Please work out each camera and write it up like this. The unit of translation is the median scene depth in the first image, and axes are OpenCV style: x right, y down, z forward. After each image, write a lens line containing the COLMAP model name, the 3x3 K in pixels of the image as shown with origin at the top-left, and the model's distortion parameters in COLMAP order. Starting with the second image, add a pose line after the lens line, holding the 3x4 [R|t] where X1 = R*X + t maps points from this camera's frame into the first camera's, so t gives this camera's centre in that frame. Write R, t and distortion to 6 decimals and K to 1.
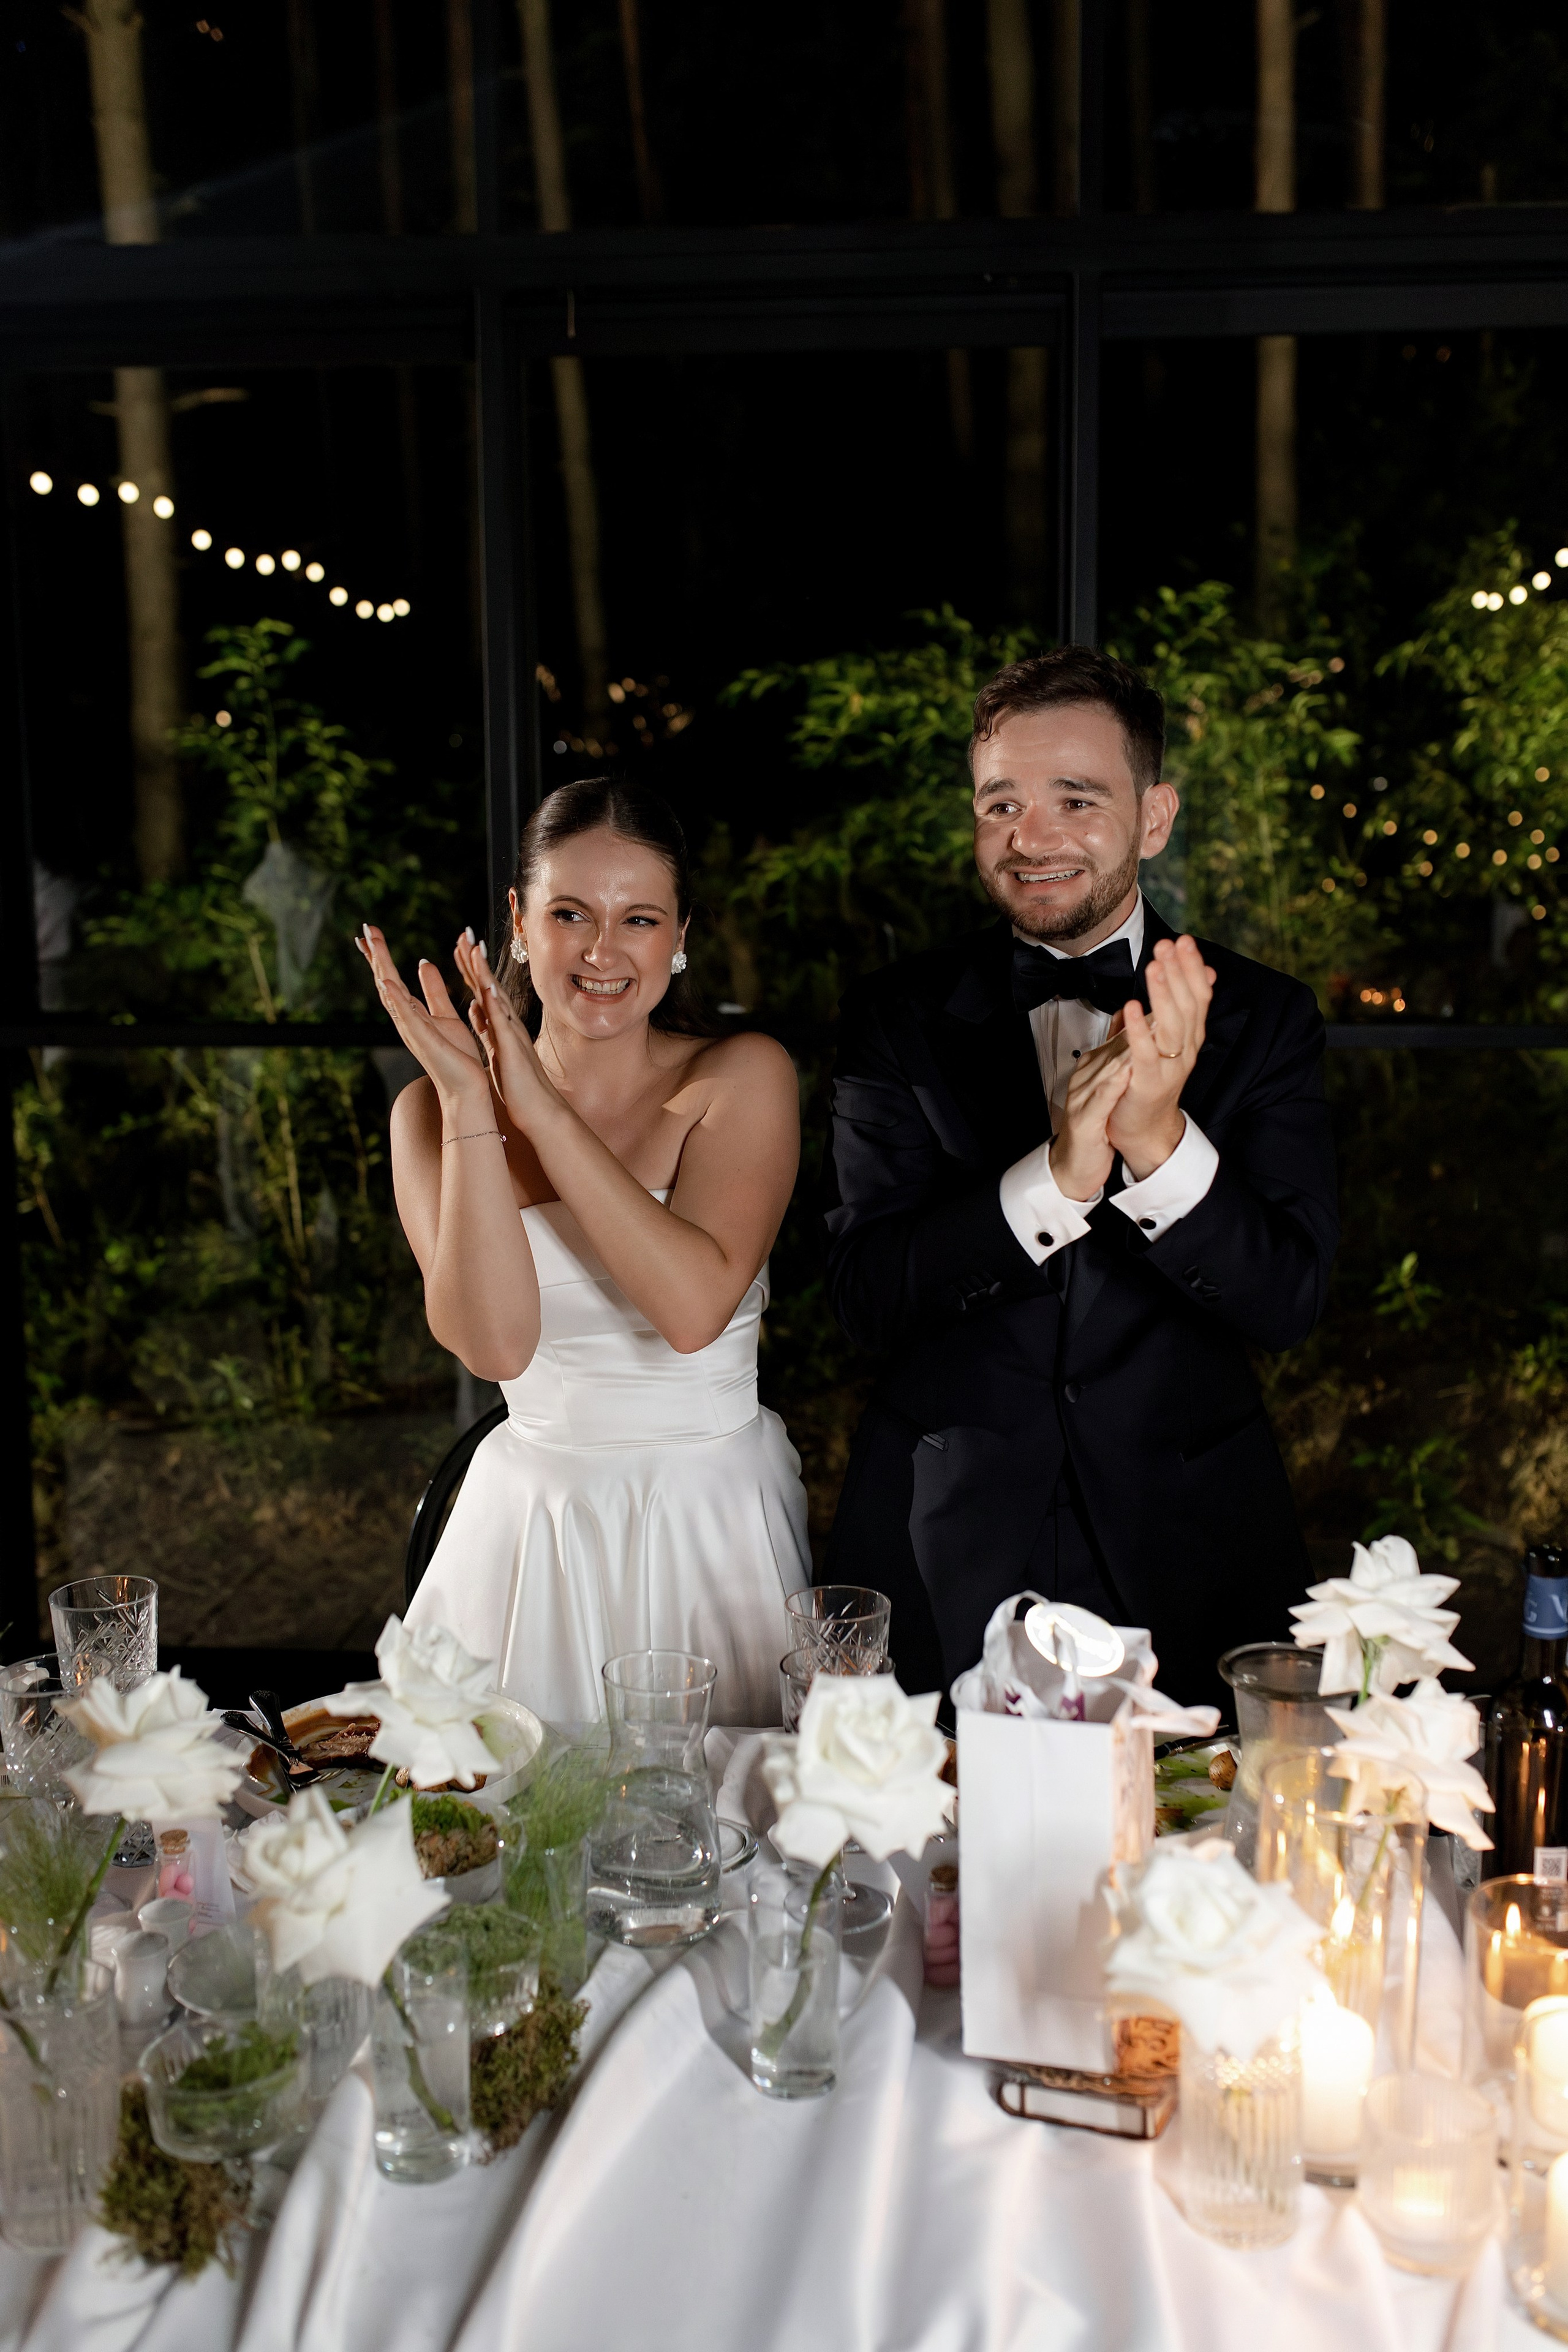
lens RADIAL K [[2224.2, 0, 786.5], [0, 2224.2, 1150.2], [0, 0, 1]] dist [-0.004648, -0.016071]
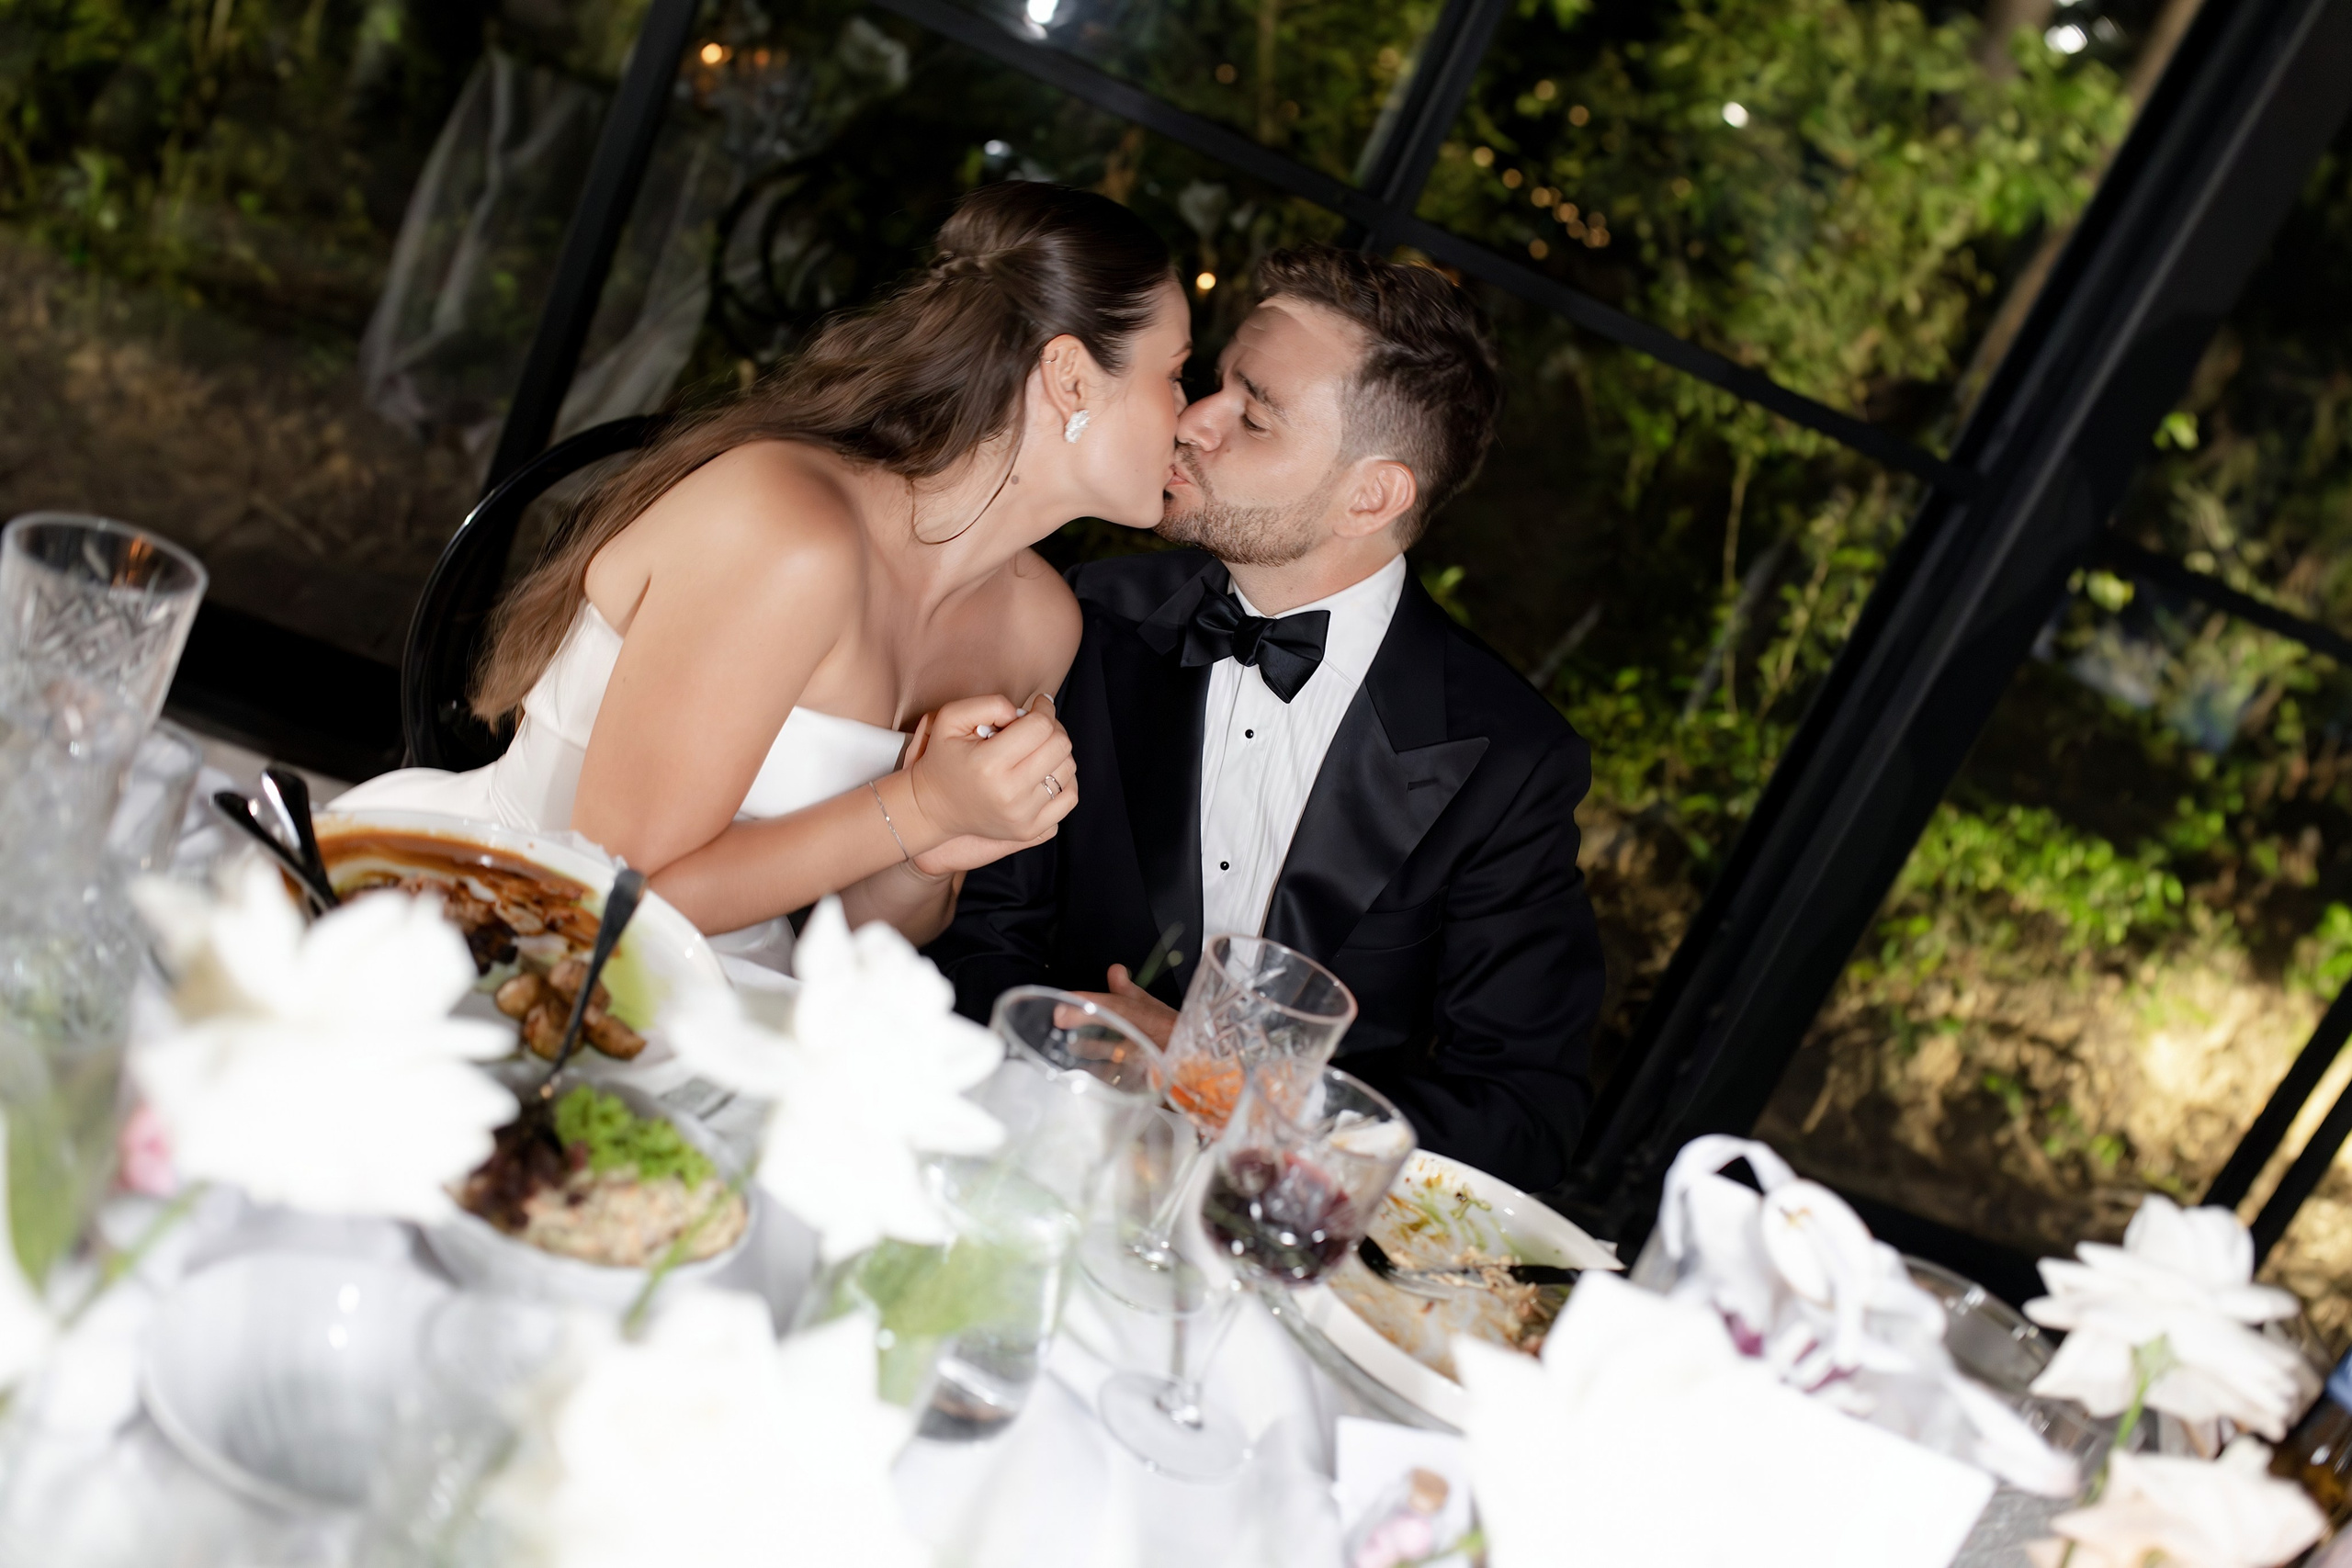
lens RADIAL K [[2219.5, 0, 1182.5], [0, 2219.5, 792.4], [0, 0, 1]] dist [0.022926, -0.090610]
pose [[0.898310, 0.324483, 0.296228, -0.053717], [-0.383809, 0.907700, 0.169620, 0.014888], [-0.213847, -0.266066, 0.939935, 0.105023]]
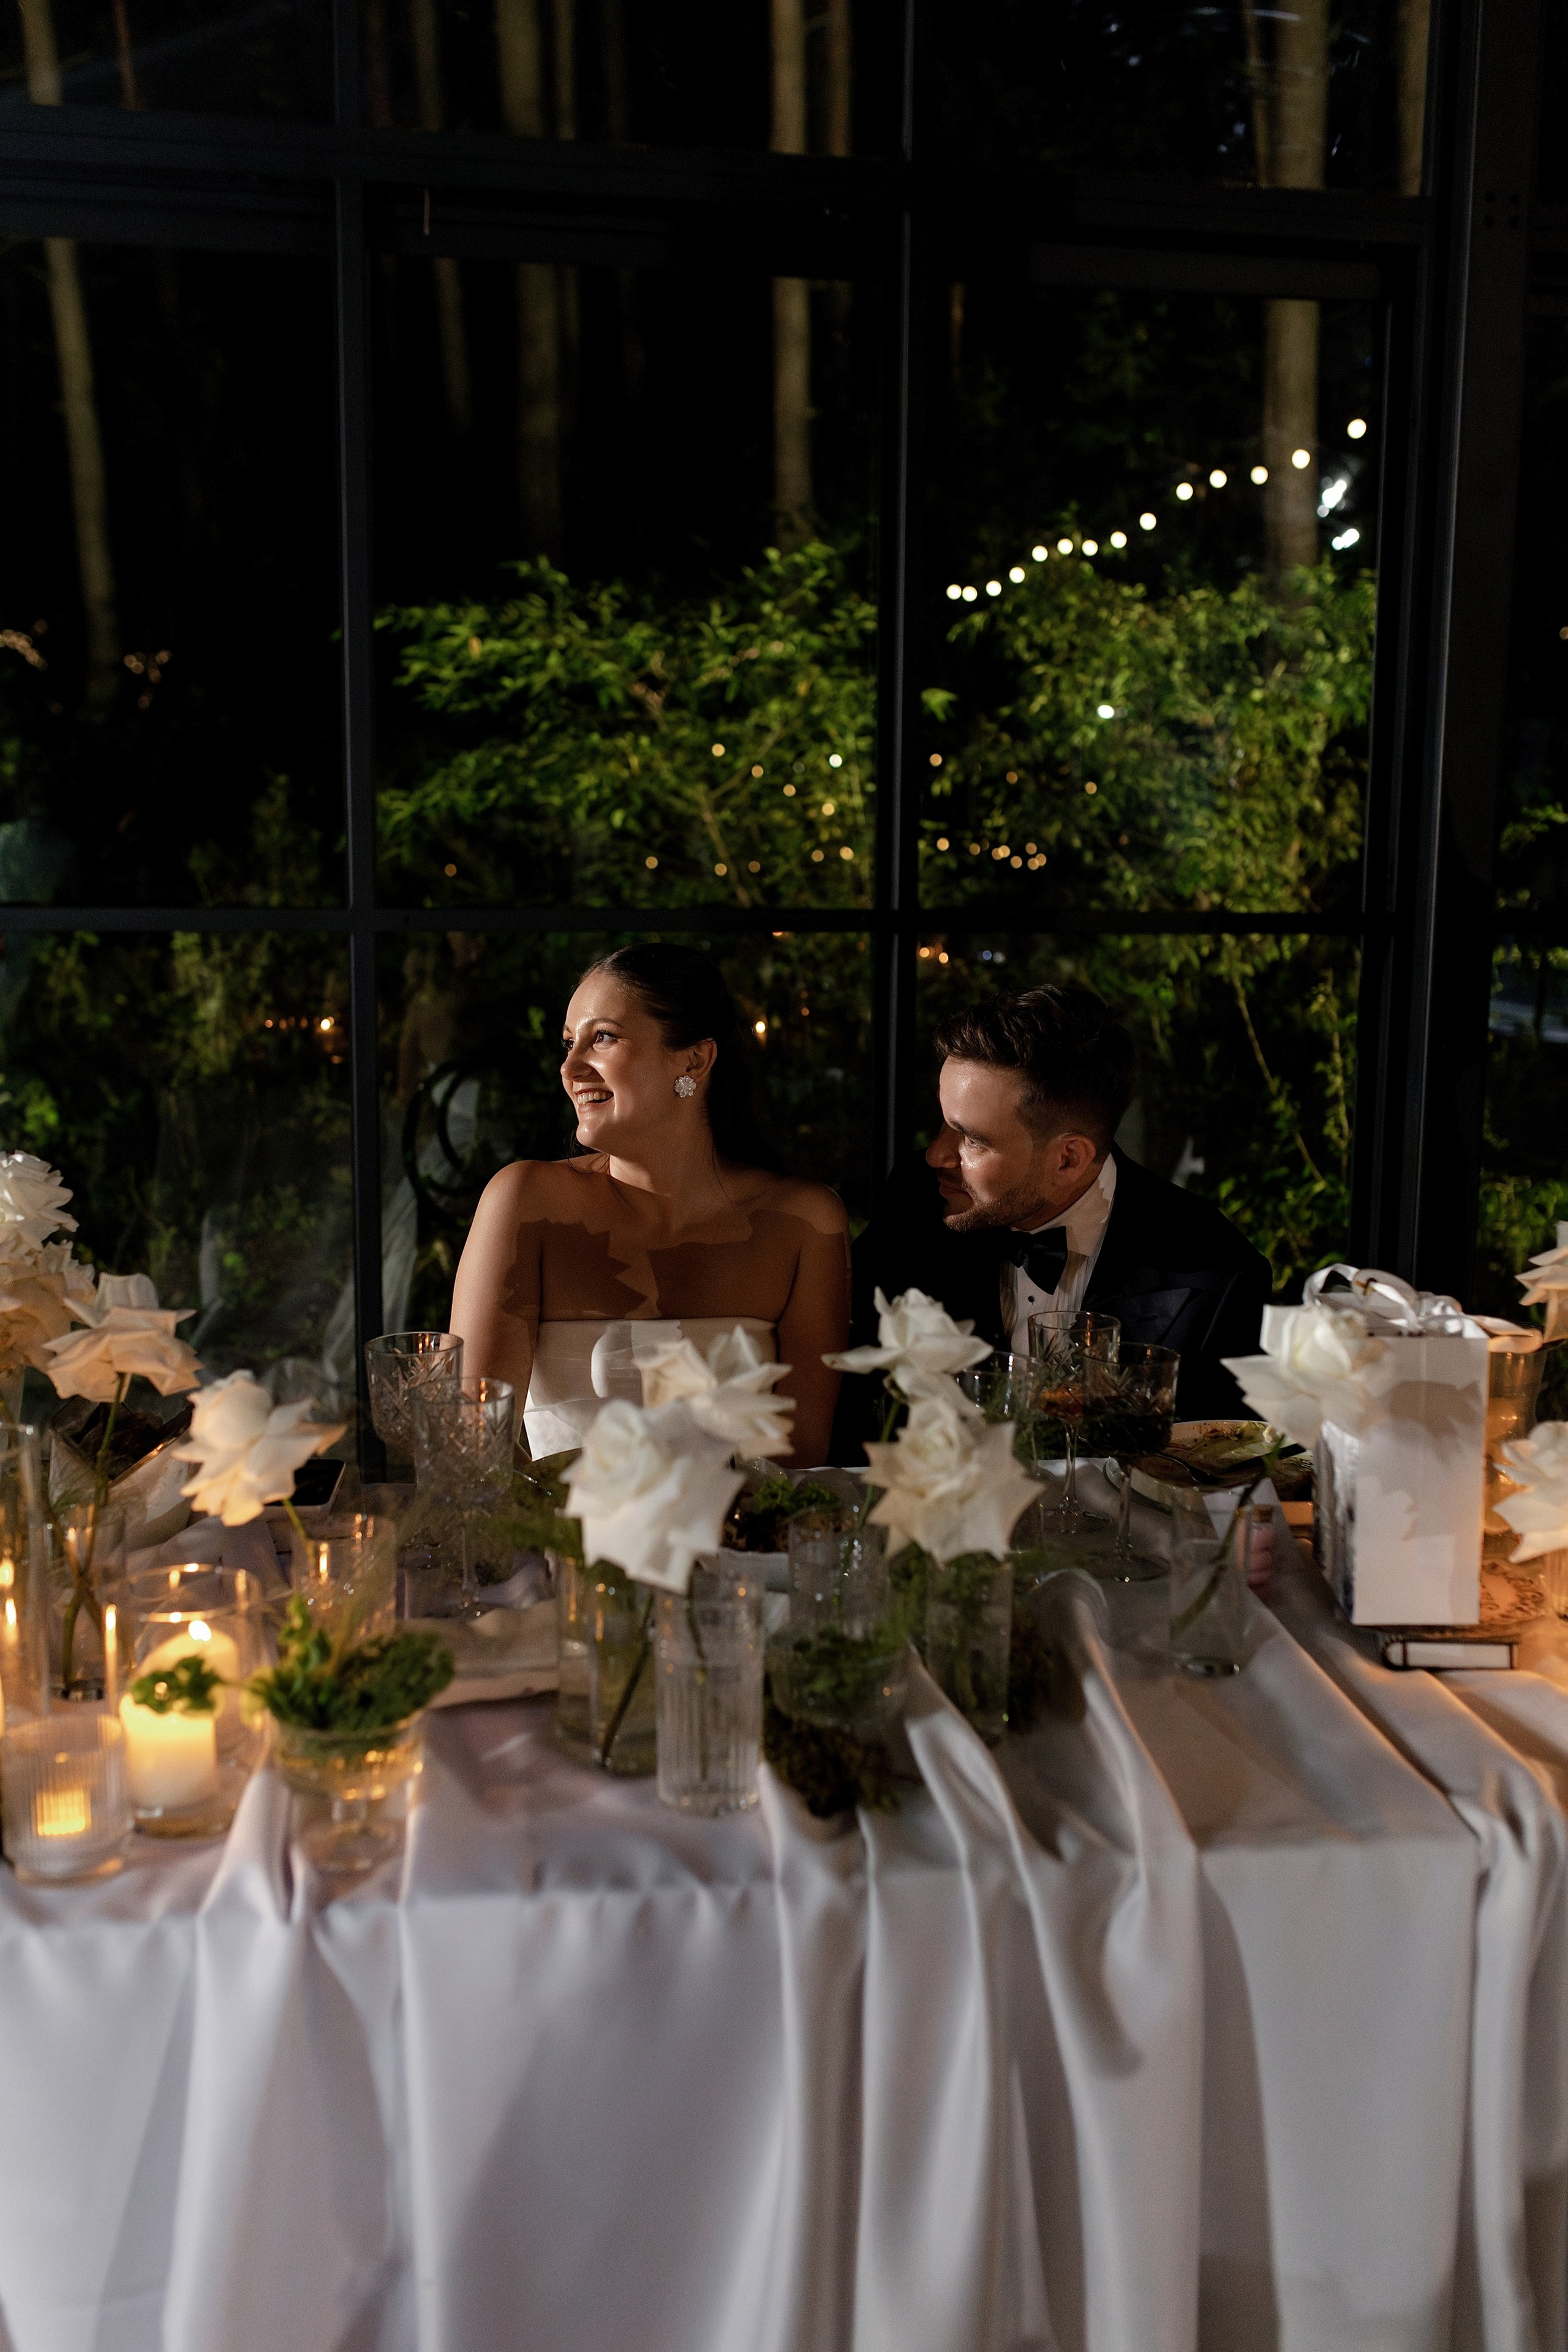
lens RADIAL K [[2222.3, 0, 776.2], [0, 2222.3, 1166.3], [0, 0, 1]] dist [-0.000778, -0.005443]
pose [[0.966429, -0.019758, 0.256174, -0.106947], [0.017068, 0.999773, 0.012722, 0.027148], [-0.256367, -0.007922, 0.966547, -0.018543]]
